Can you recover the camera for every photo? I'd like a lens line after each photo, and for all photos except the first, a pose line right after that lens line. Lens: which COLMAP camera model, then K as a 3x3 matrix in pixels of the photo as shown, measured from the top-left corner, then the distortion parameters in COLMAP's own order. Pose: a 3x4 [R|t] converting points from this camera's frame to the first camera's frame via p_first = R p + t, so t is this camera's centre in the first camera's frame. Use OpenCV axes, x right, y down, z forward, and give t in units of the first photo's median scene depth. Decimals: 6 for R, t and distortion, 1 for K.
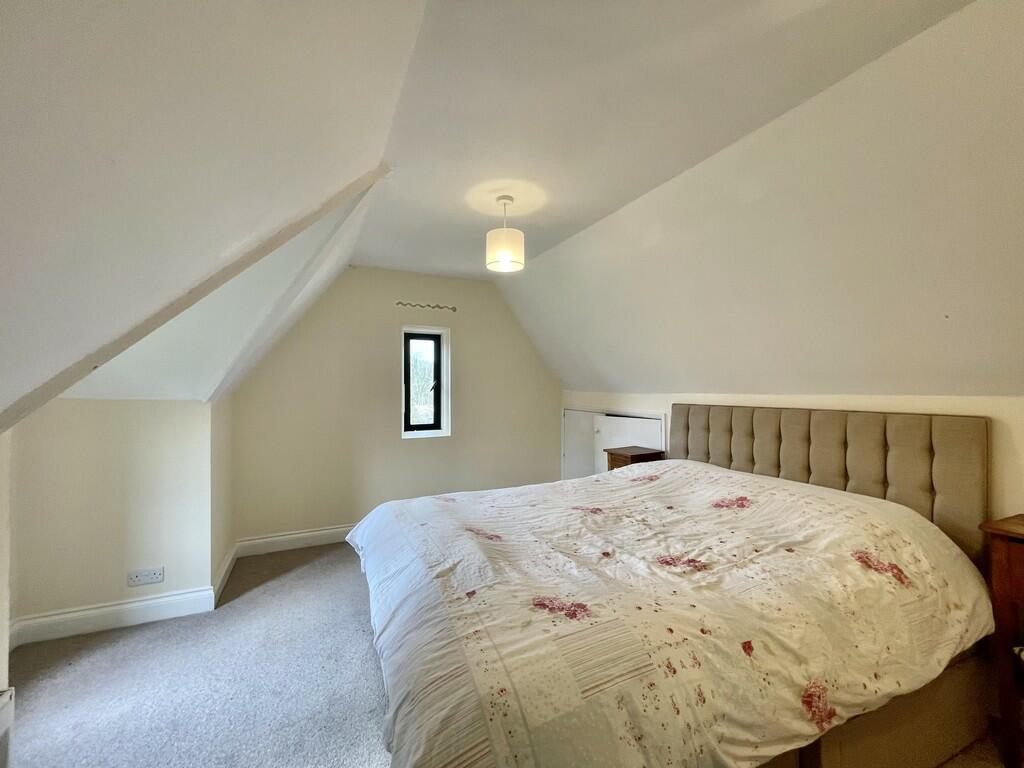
lens RADIAL K [[411.7, 0, 504.2], [0, 411.7, 384.3], [0, 0, 1]] dist [-0.001031, -0.000262]
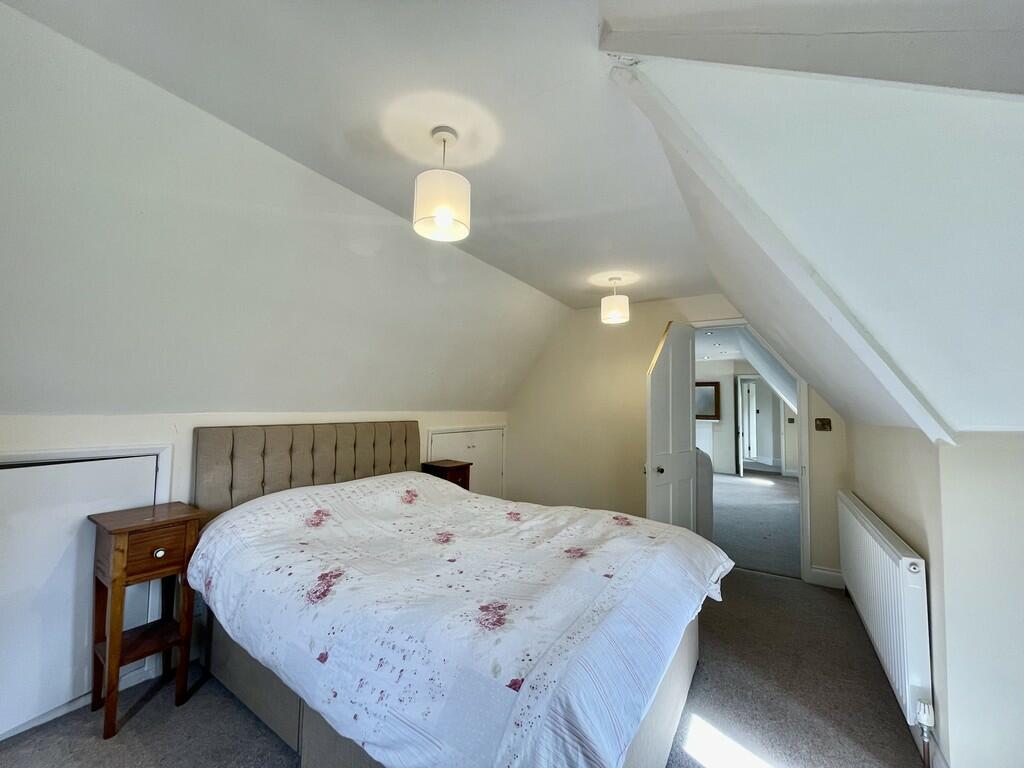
lens RADIAL K [[411.7, 0, 504.2], [0, 411.7, 384.3], [0, 0, 1]] dist [-0.001031, -0.000262]
pose [[-0.532490, 0.037702, 0.845596, -0.574332], [-0.023315, 0.997975, -0.059178, 0.004200], [-0.846115, -0.051226, -0.530533, 1.167562]]
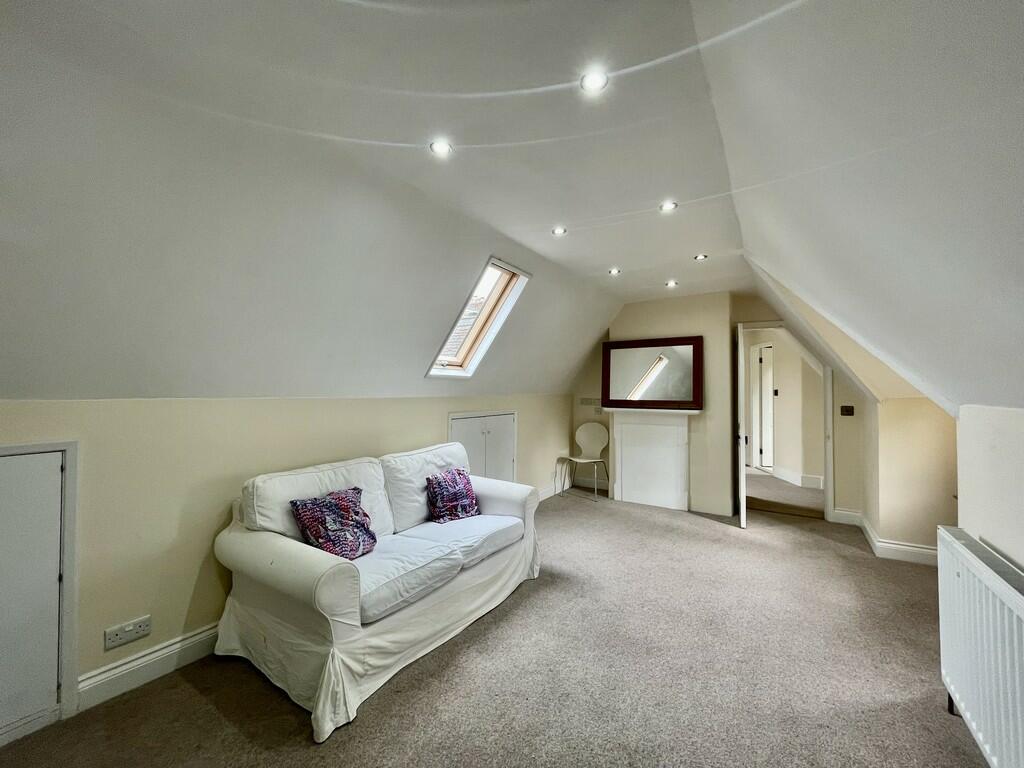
lens RADIAL K [[411.7, 0, 504.2], [0, 411.7, 384.3], [0, 0, 1]] dist [-0.001031, -0.000262]
pose [[-0.512096, 0.016316, 0.858773, -0.502872], [-0.018940, 0.999362, -0.030281, 0.005044], [-0.858719, -0.031772, -0.511460, 1.026919]]
